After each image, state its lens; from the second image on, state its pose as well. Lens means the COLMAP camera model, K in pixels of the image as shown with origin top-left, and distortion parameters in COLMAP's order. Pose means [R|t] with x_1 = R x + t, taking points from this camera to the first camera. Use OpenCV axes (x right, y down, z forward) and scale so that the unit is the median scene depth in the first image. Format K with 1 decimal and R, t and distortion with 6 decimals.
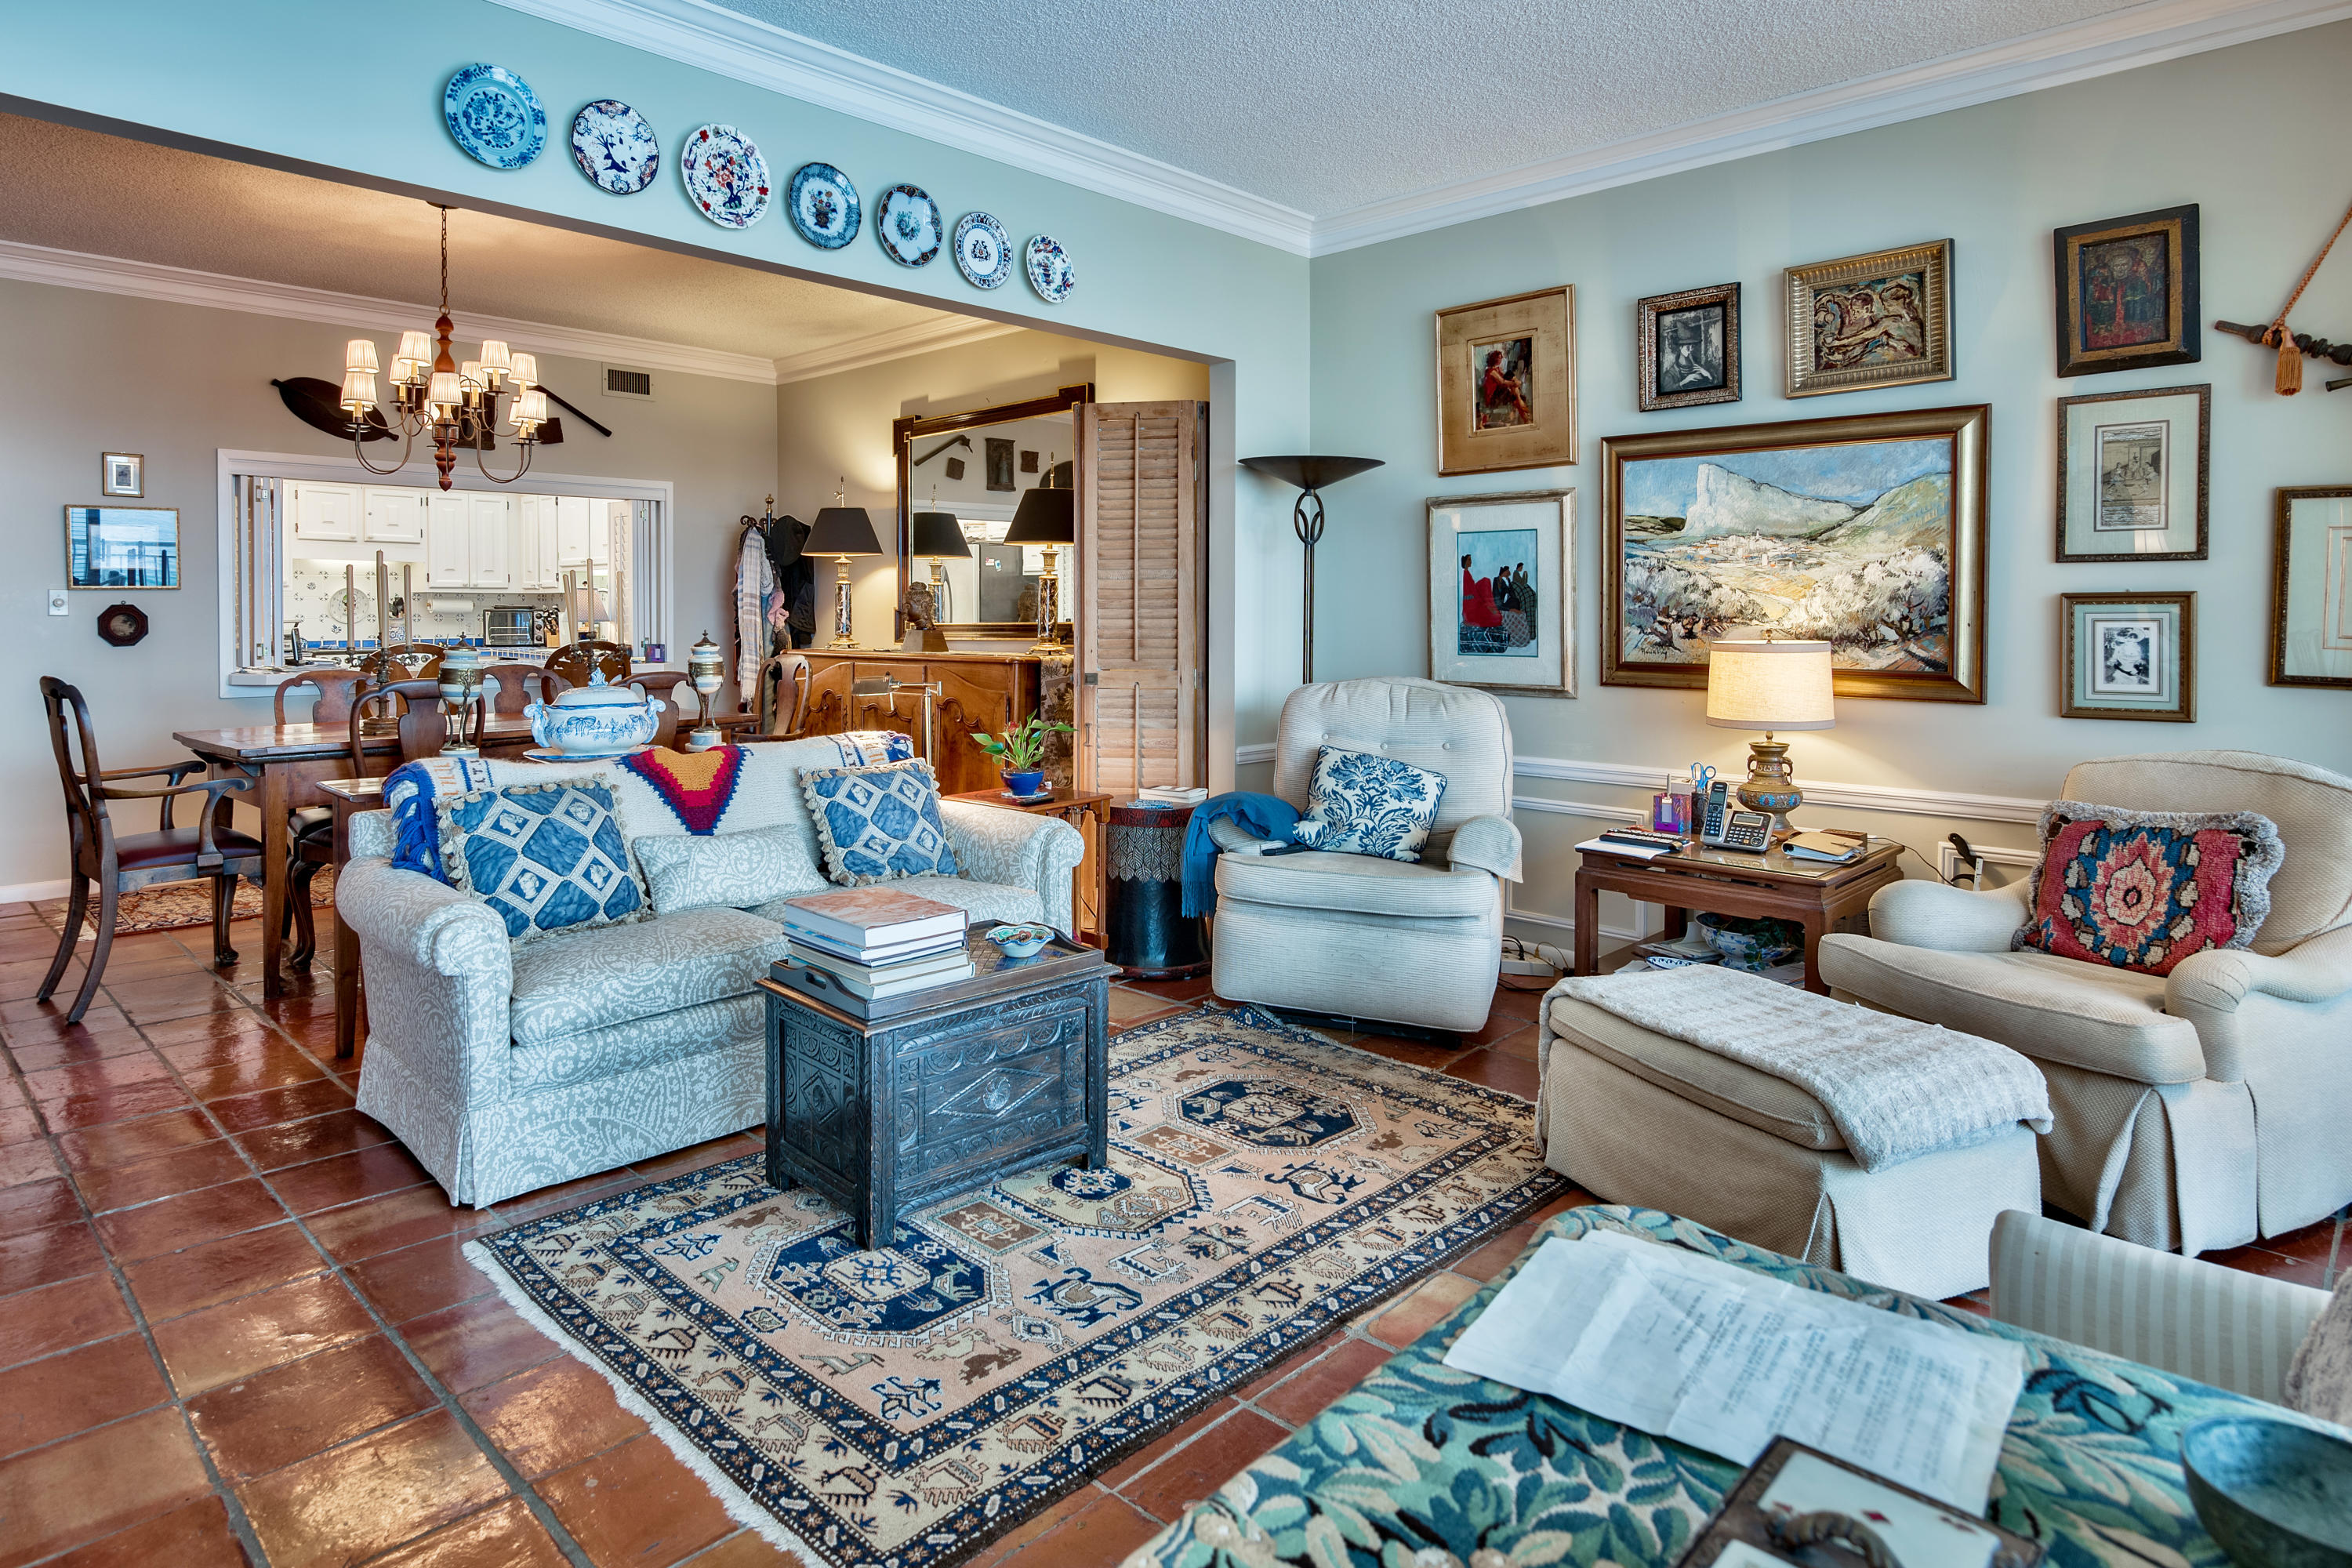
lens RADIAL K [[1328.1, 0, 1173.9], [0, 1328.1, 649.3], [0, 0, 1]] dist [0.000417, -0.000360]
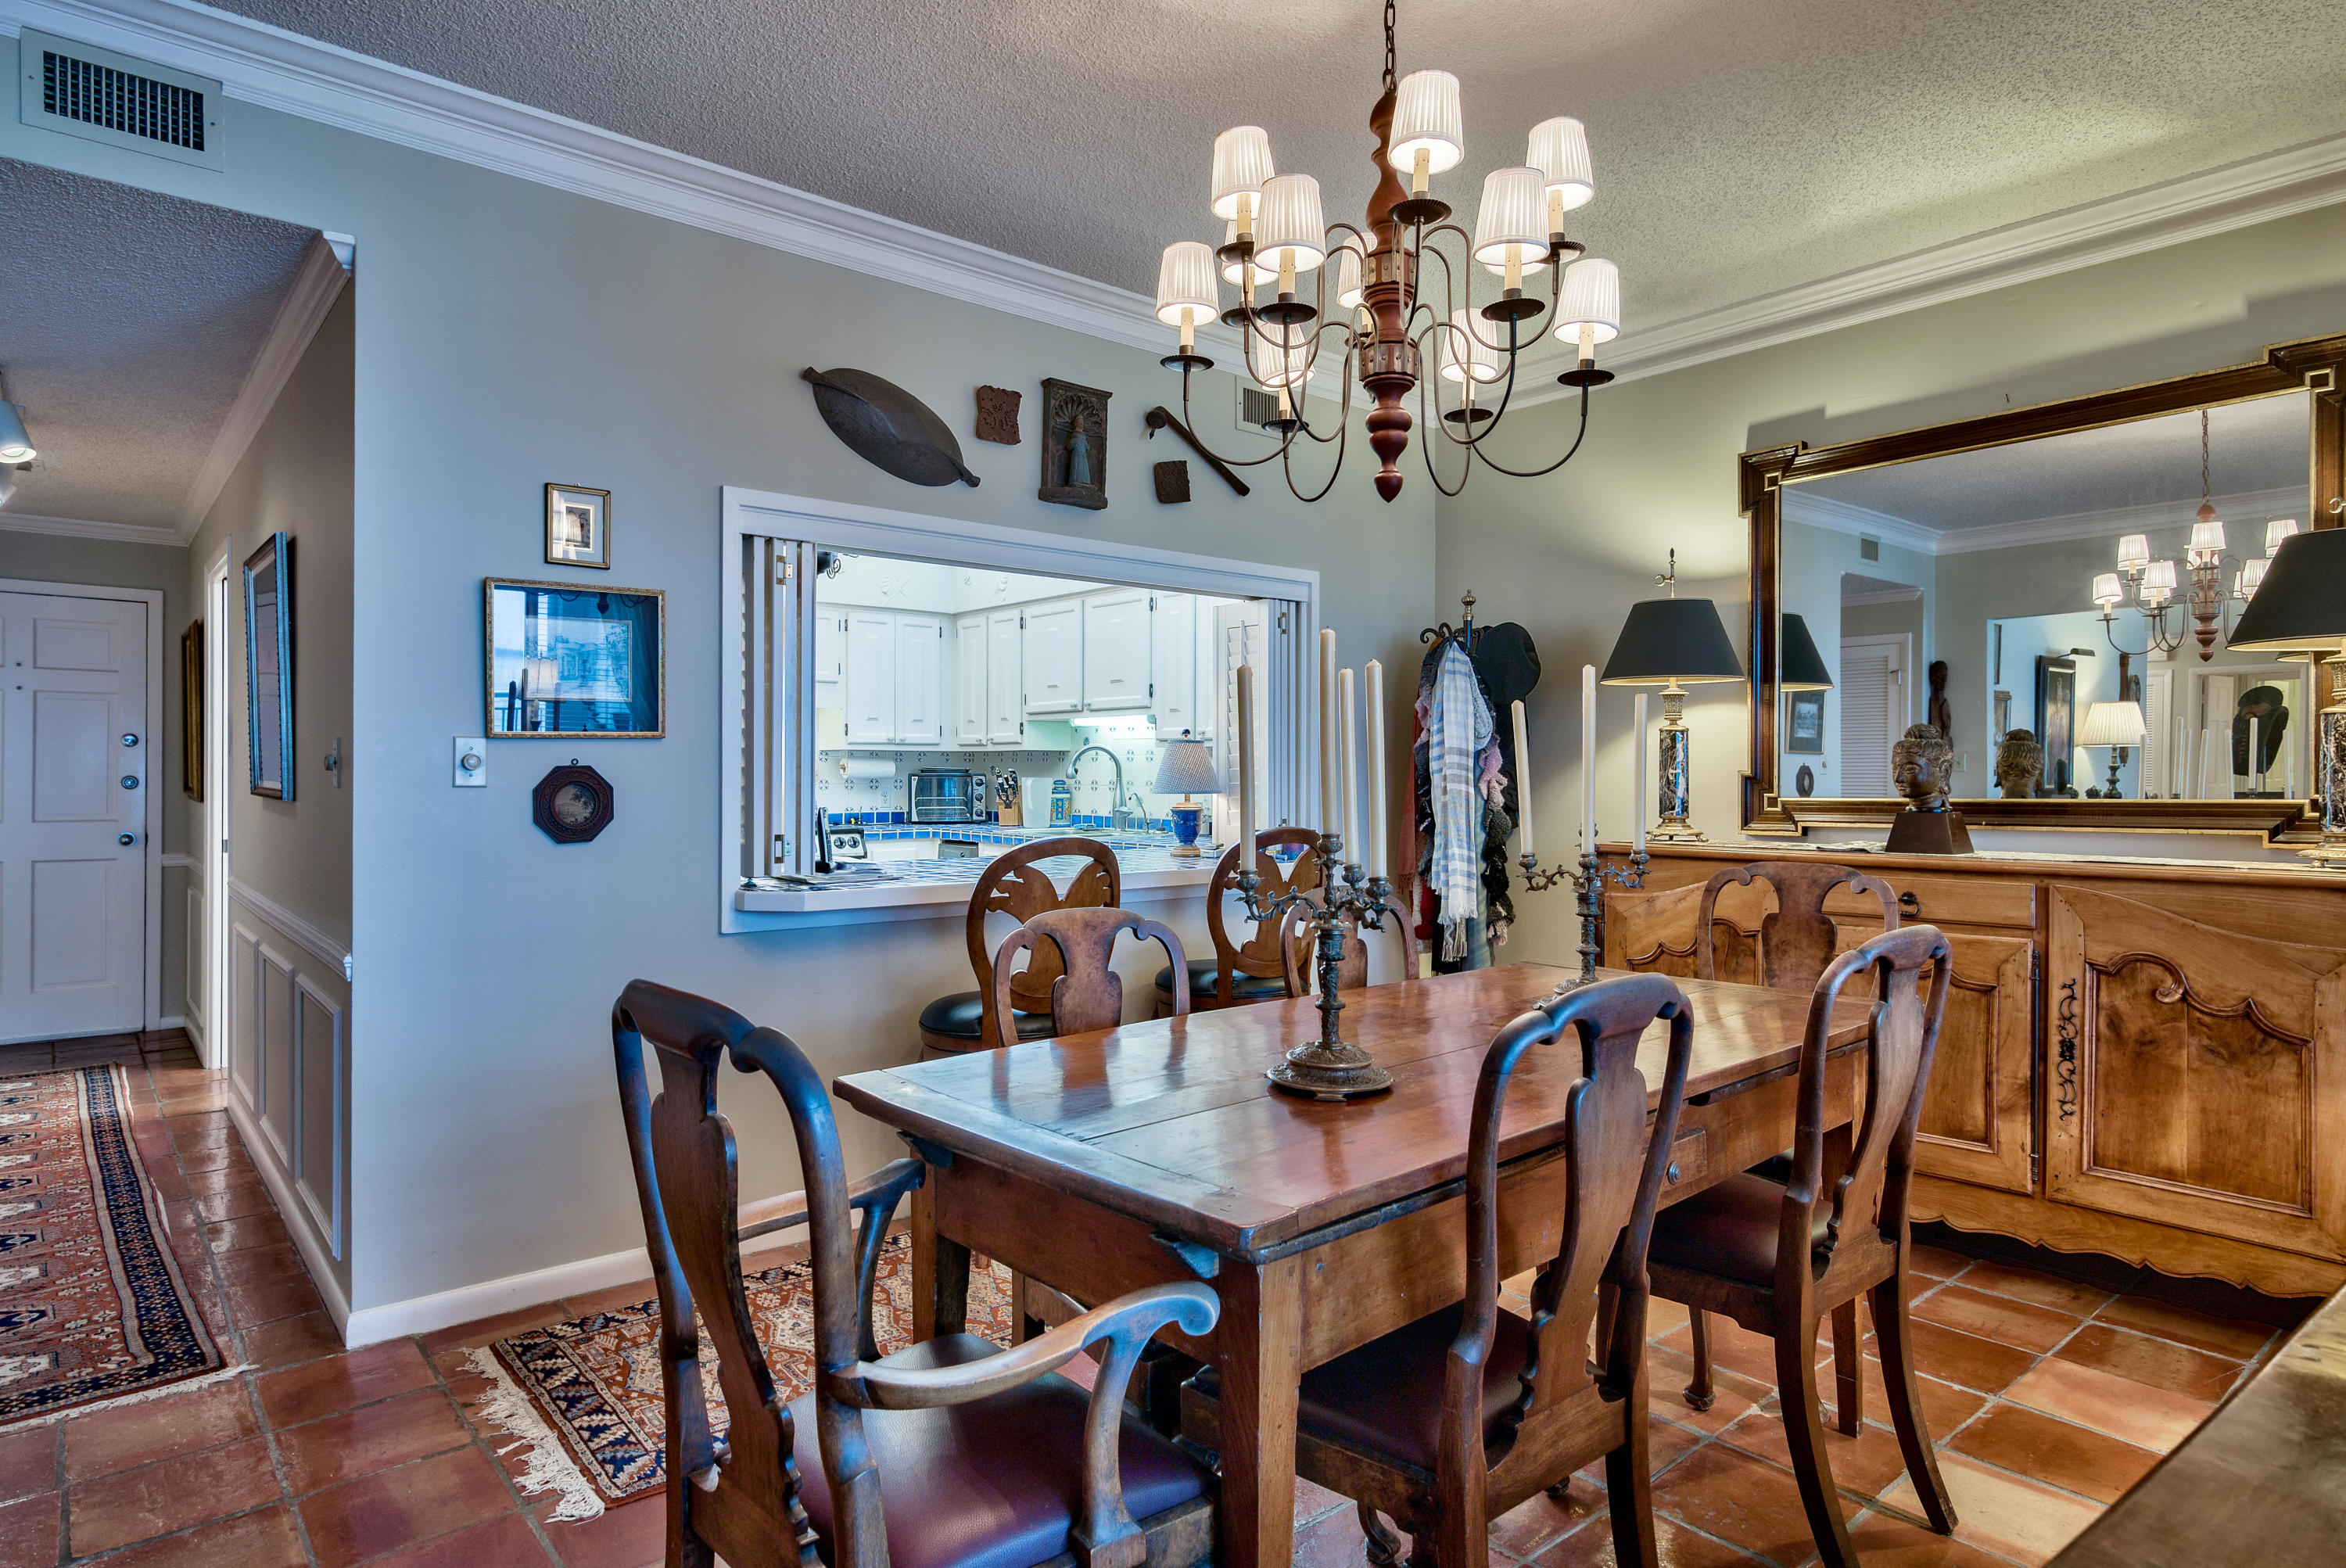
lens RADIAL K [[1270.3, 0, 1173.0], [0, 1270.3, 784.0], [0, 0, 1]] dist [0.001199, 0.001586]
pose [[0.995819, 0.001183, -0.091340, -0.412928], [-0.003054, 0.999788, -0.020355, -0.013599], [0.091297, 0.020549, 0.995612, 0.417737]]
